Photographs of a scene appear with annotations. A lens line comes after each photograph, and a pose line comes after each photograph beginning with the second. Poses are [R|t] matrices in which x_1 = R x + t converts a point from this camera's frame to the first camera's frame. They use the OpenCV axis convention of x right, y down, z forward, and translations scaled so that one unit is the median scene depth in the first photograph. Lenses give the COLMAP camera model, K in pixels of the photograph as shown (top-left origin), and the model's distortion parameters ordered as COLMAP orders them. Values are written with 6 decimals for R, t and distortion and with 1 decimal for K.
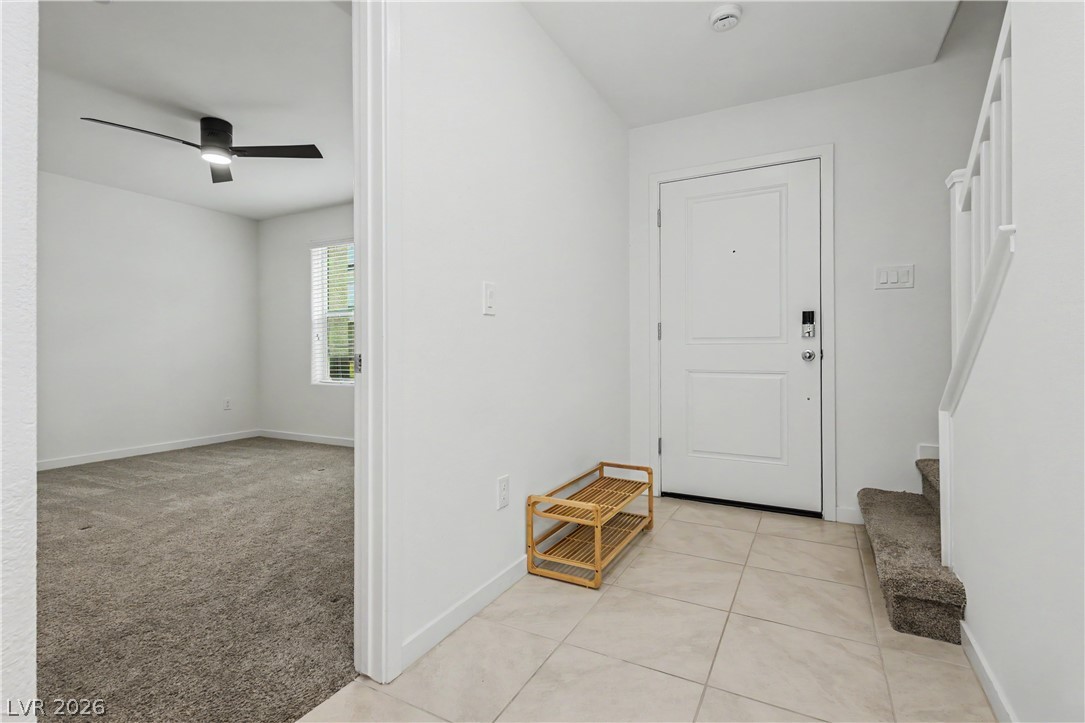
lens RADIAL K [[496.1, 0, 544.1], [0, 496.1, 354.0], [0, 0, 1]] dist [-0.000200, -0.000661]
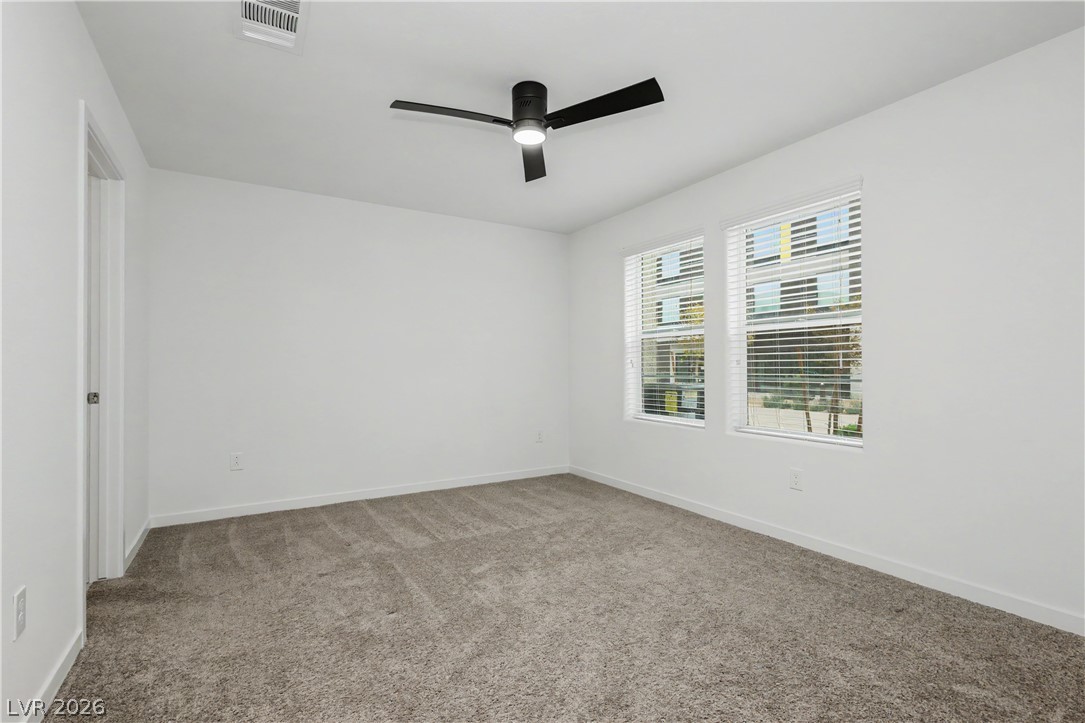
lens RADIAL K [[500.6, 0, 555.7], [0, 500.6, 365.1], [0, 0, 1]] dist [0.000076, 0.000079]
pose [[0.861998, -0.007780, -0.506852, -0.207901], [0.000820, 0.999902, -0.013954, -0.029675], [0.506911, 0.011612, 0.861920, 0.315019]]
